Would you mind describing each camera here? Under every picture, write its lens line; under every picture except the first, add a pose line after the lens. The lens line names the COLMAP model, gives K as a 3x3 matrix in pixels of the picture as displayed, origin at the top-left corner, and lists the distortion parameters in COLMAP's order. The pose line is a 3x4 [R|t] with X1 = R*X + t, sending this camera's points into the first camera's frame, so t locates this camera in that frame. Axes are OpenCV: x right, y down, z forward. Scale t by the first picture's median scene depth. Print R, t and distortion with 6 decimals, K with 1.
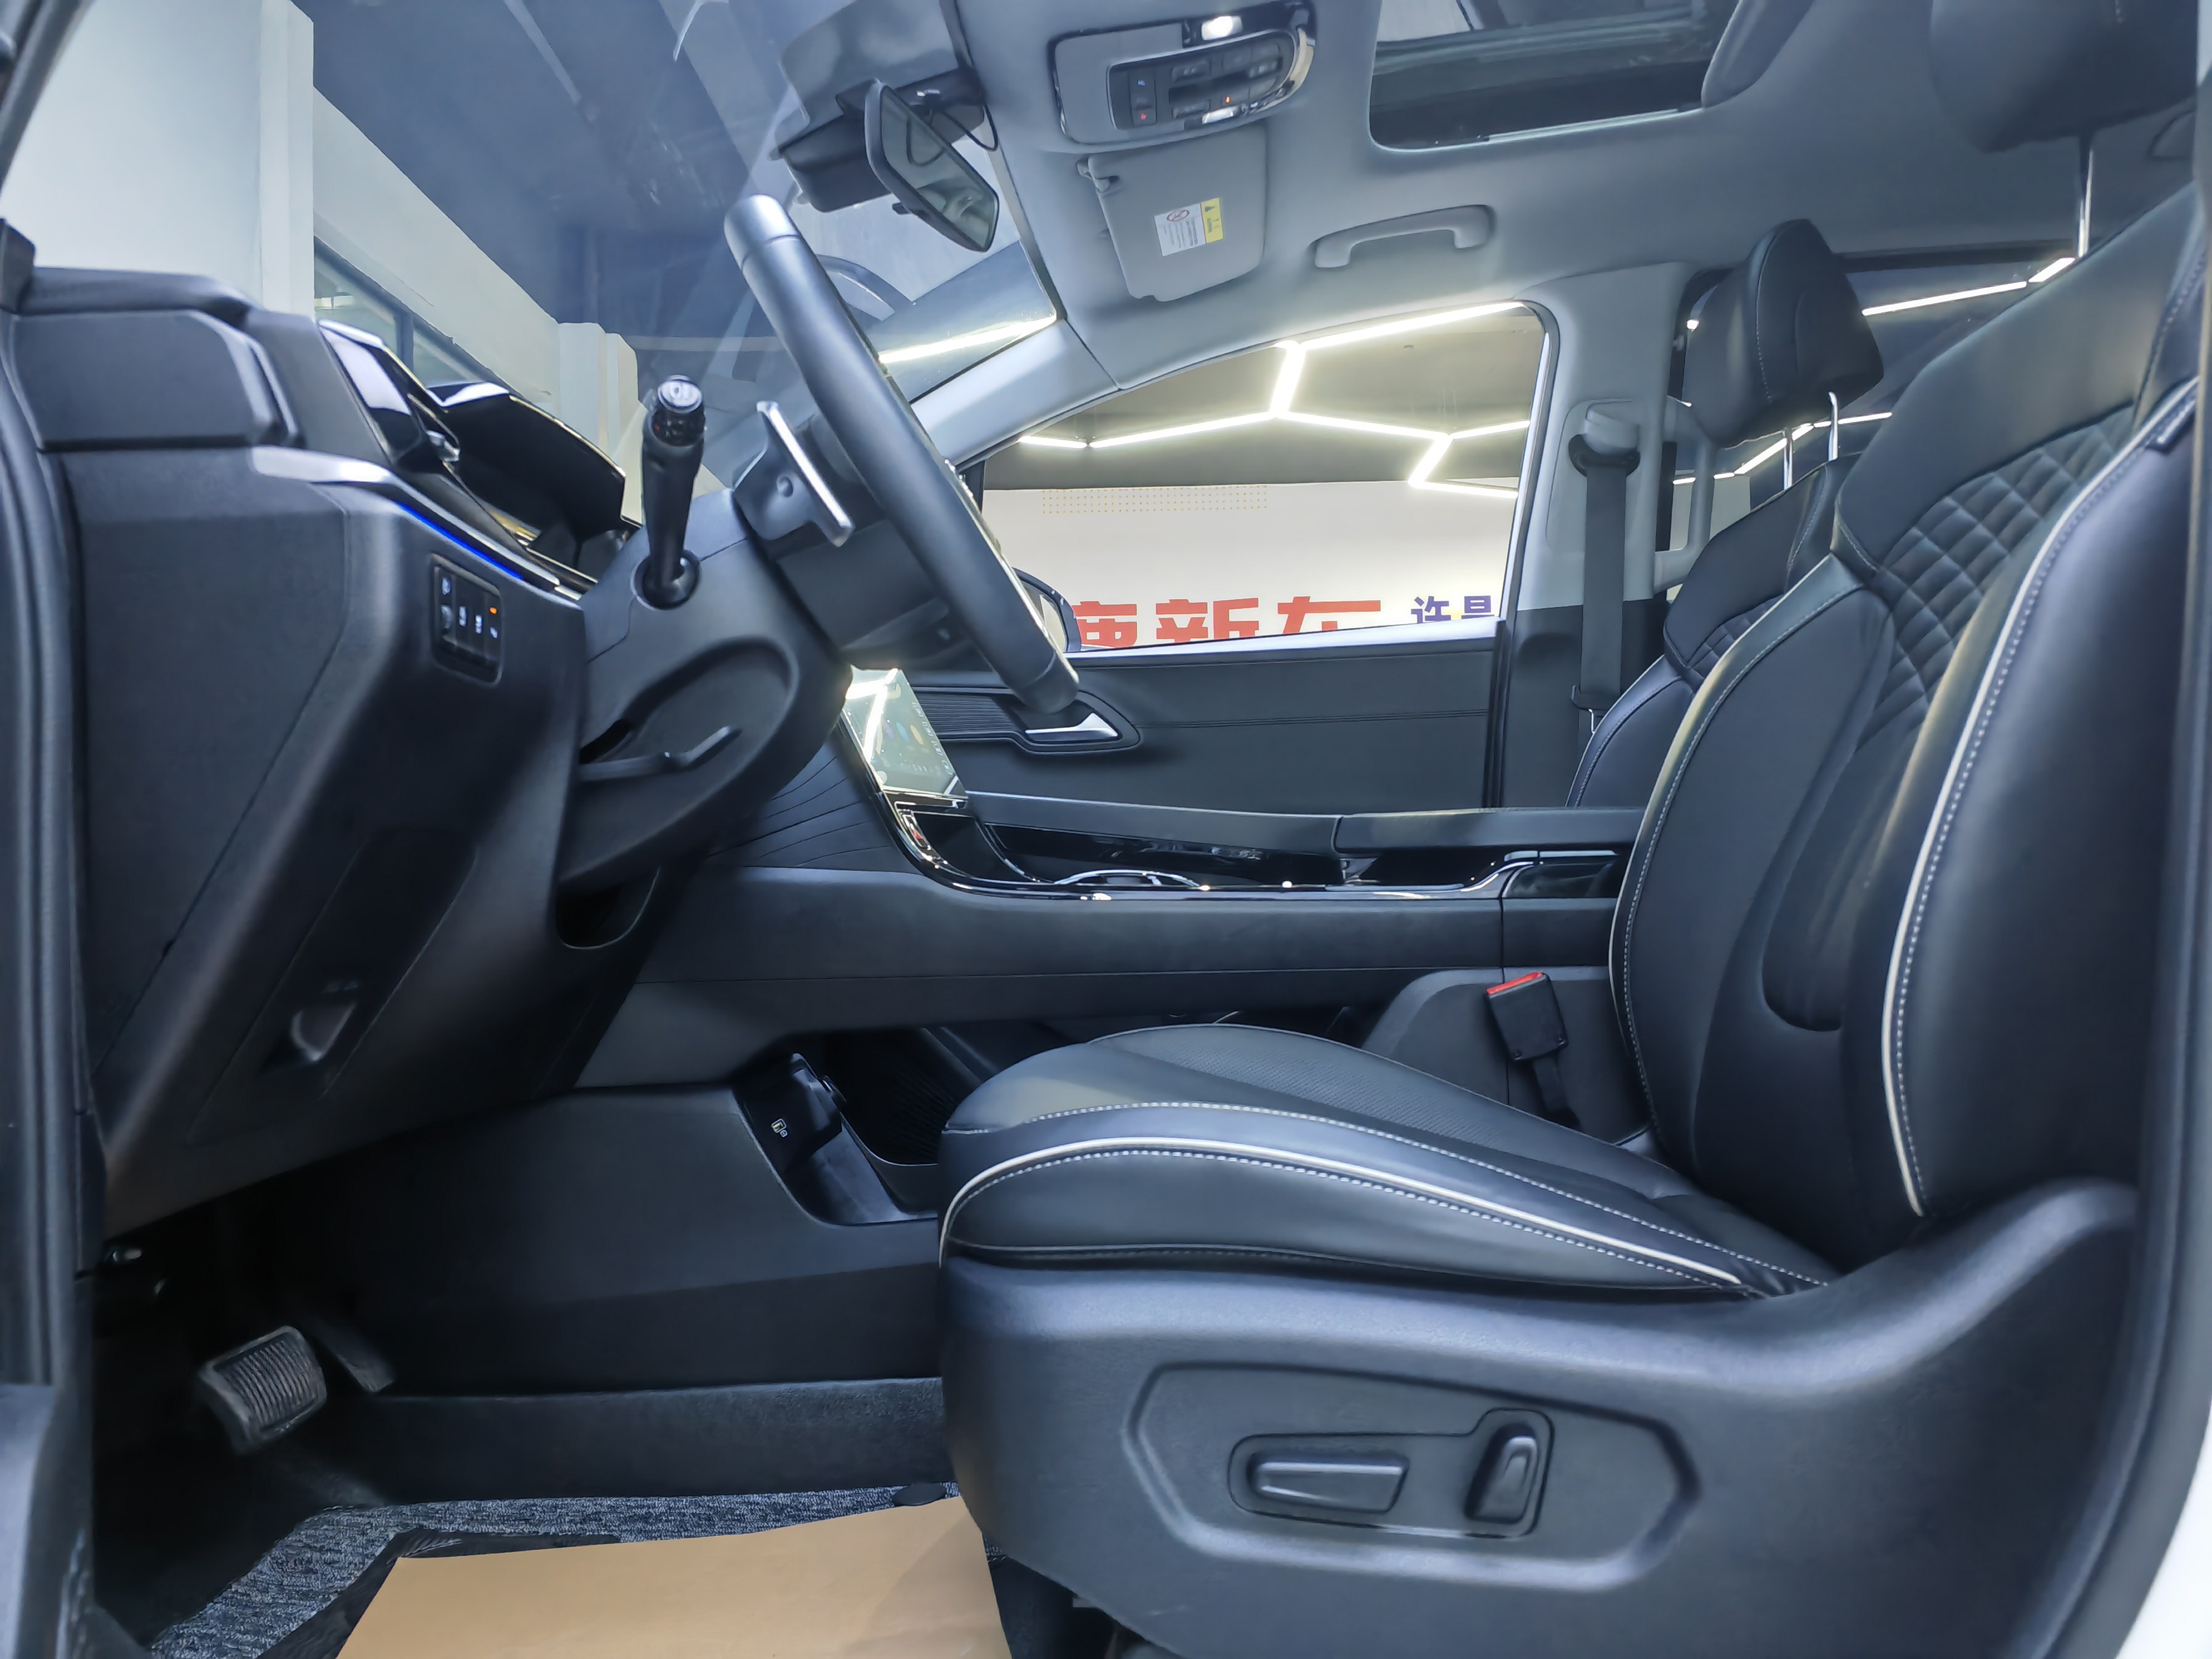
lens RADIAL K [[1726.0, 0, 1106.0], [0, 1726.0, 829.5], [0, 0, 1]] dist [0.004498, -0.001428]
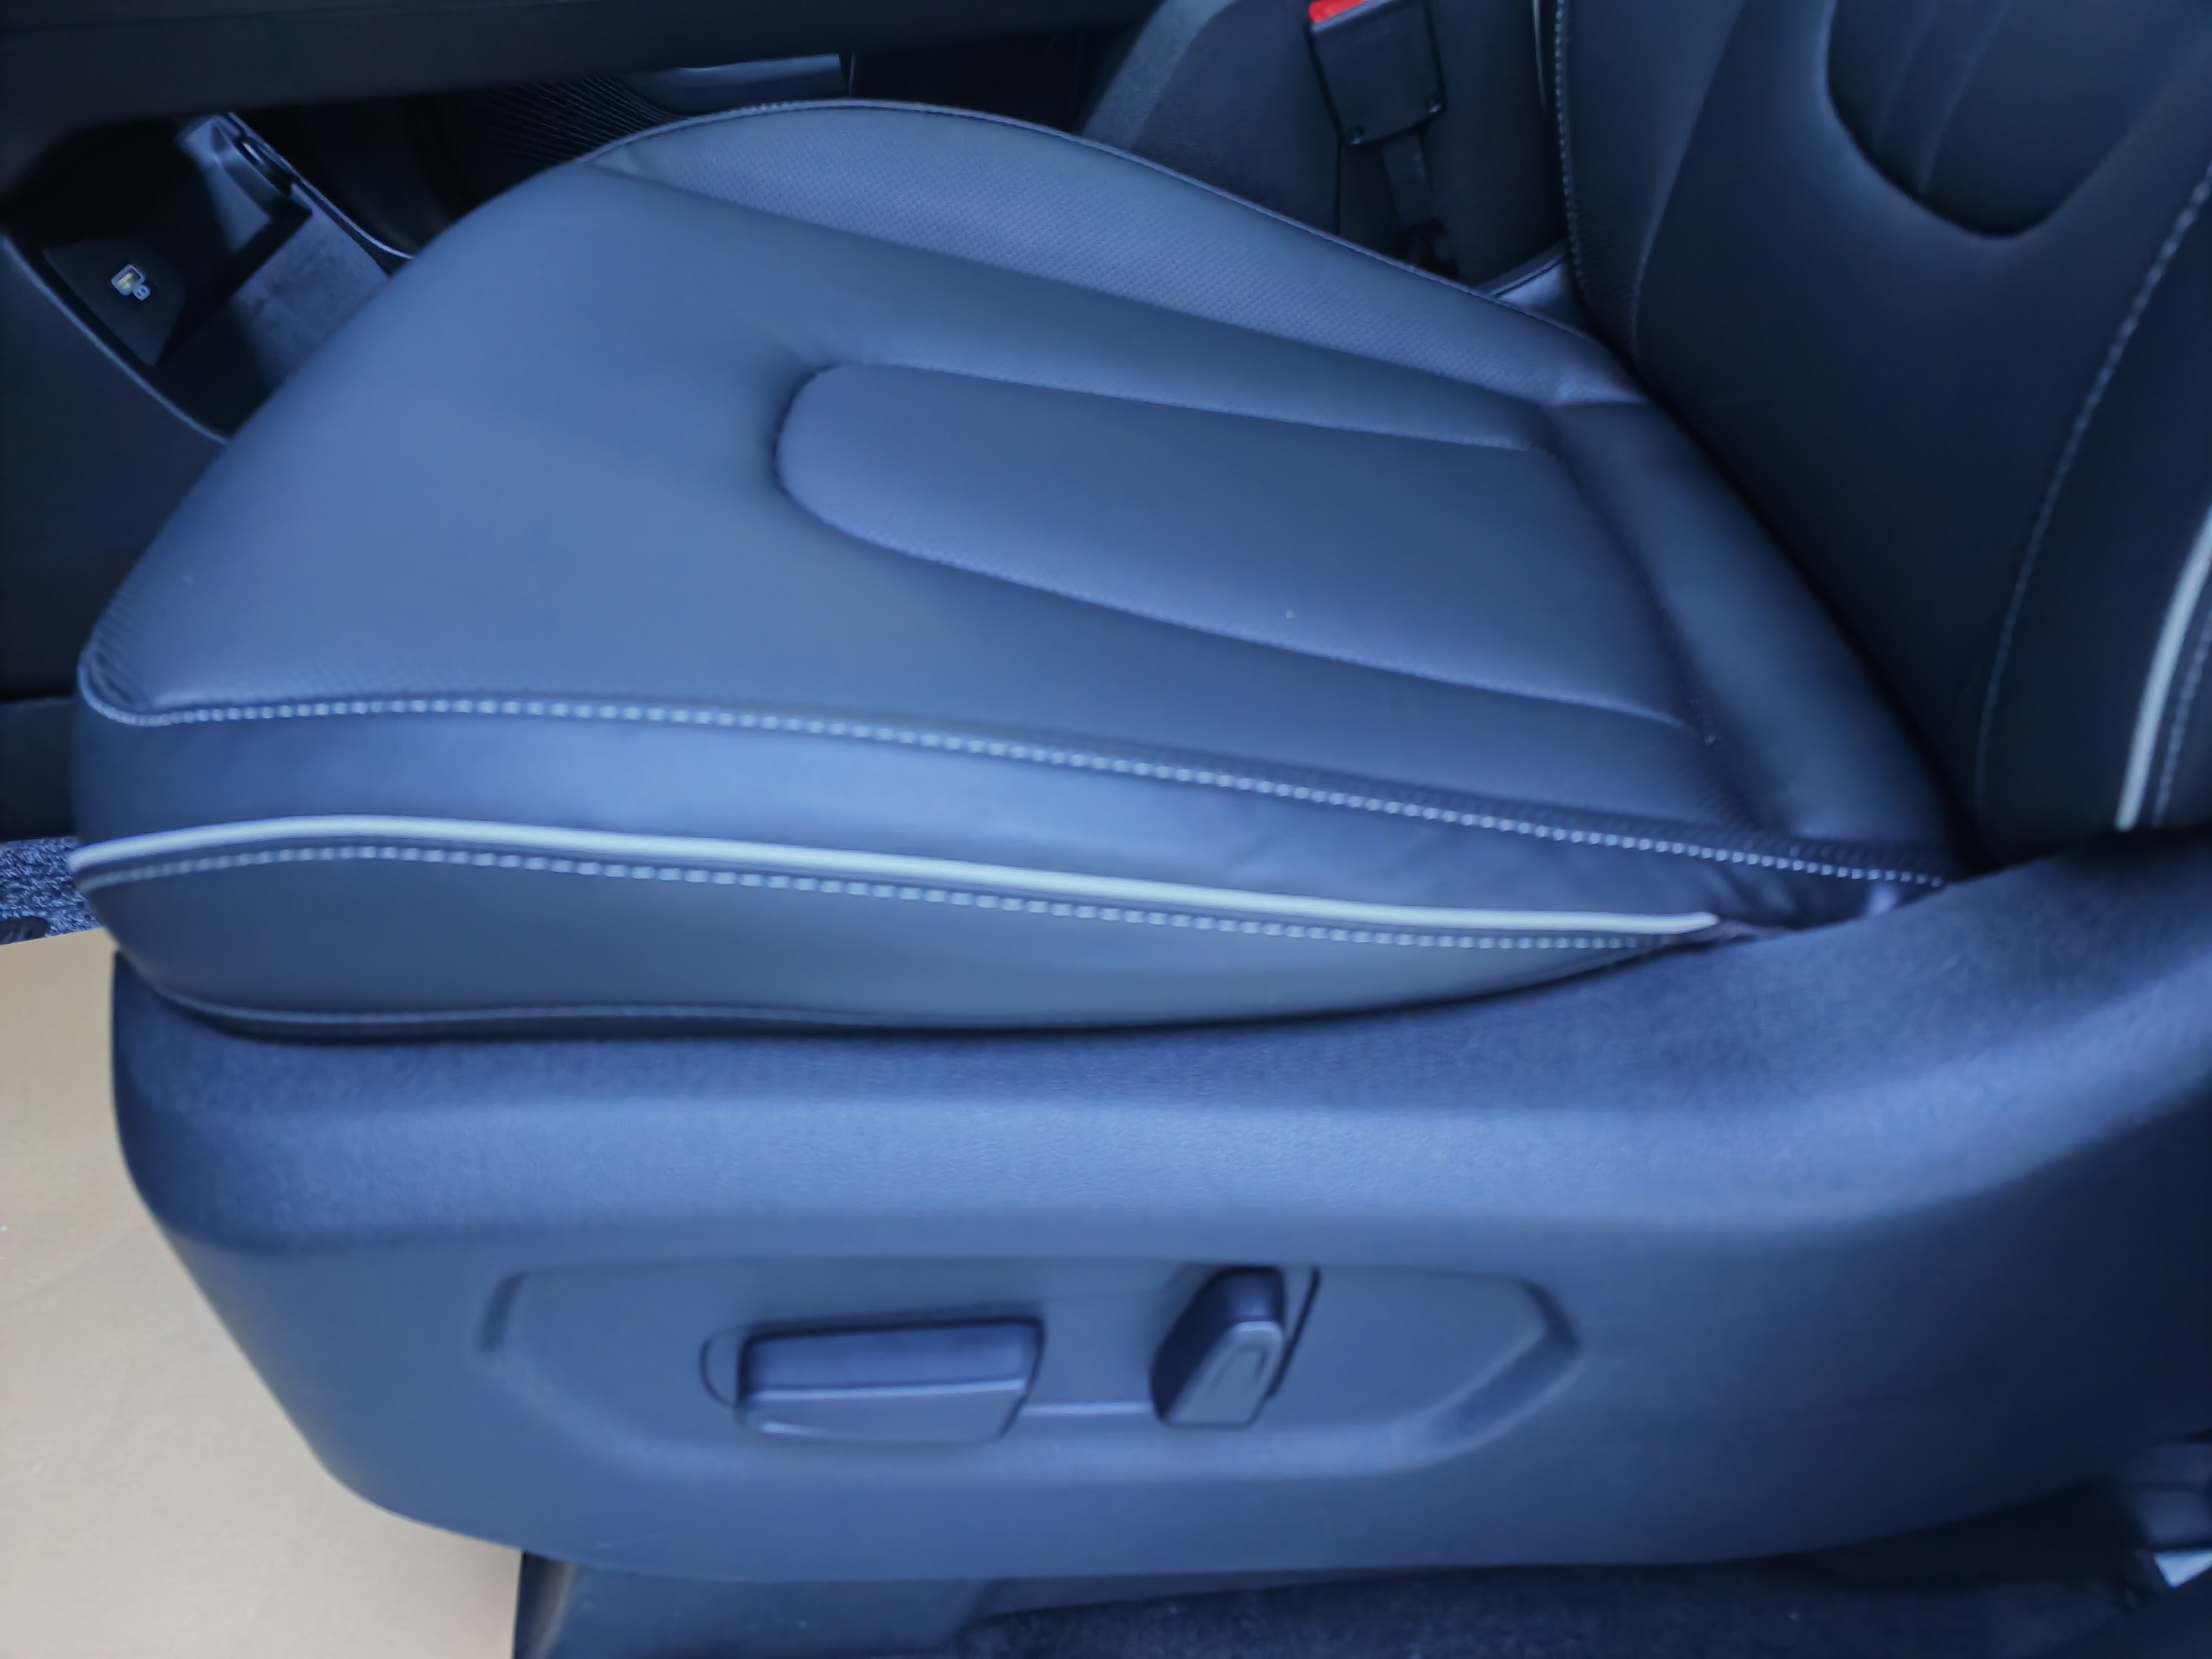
lens RADIAL K [[1726.0, 0, 1106.0], [0, 1726.0, 829.5], [0, 0, 1]] dist [0.004498, -0.001428]
pose [[0.995906, -0.070519, 0.056557, 0.120115], [0.019827, 0.780822, 0.624439, -0.055908], [-0.088195, -0.620761, 0.779023, 0.470082]]
